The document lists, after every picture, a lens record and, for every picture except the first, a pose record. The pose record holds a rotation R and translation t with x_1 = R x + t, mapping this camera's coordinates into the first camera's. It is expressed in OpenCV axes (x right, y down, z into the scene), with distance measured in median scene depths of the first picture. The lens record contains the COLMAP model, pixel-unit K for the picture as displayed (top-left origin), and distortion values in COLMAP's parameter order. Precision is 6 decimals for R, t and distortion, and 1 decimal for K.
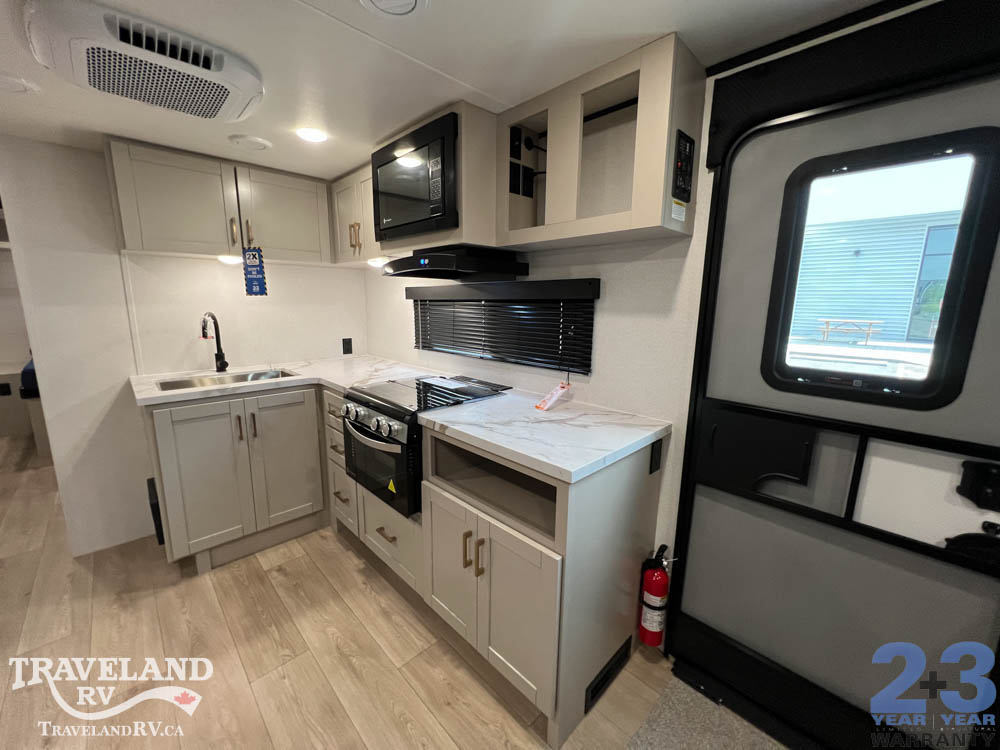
lens RADIAL K [[399.0, 0, 498.8], [0, 399.0, 373.3], [0, 0, 1]] dist [-0.001962, 0.000821]
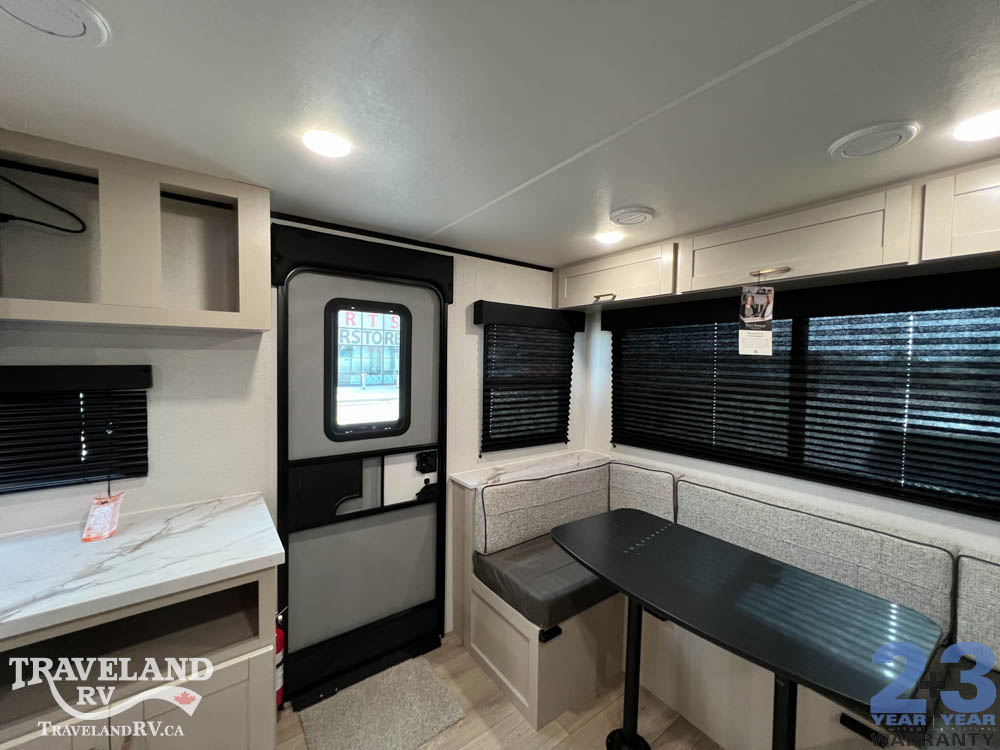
lens RADIAL K [[399.0, 0, 497.1], [0, 399.0, 374.1], [0, 0, 1]] dist [-0.001962, 0.000821]
pose [[0.143201, -0.042845, 0.988766, -0.407084], [0.169983, 0.985281, 0.018076, -0.080047], [-0.974987, 0.165485, 0.148376, 0.092244]]
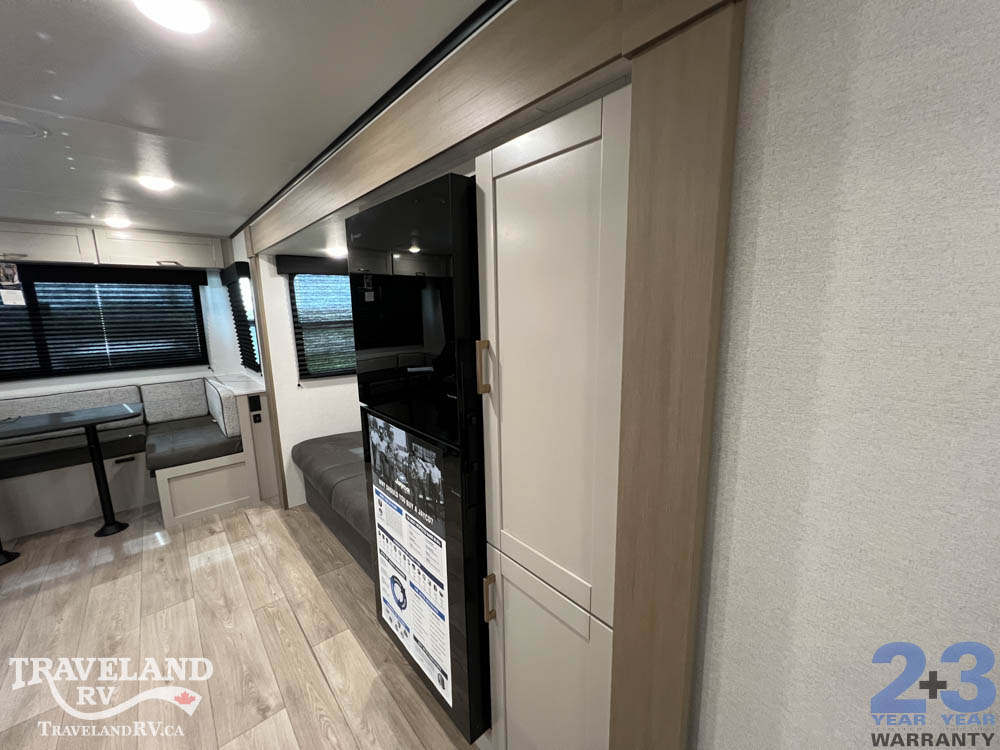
lens RADIAL K [[399.0, 0, 499.6], [0, 399.0, 372.9], [0, 0, 1]] dist [-0.001962, 0.000821]
pose [[-0.998493, 0.001403, 0.054853, -1.205421], [0.020431, 0.937295, 0.347938, -0.227175], [-0.050926, 0.348535, -0.935911, 0.914155]]
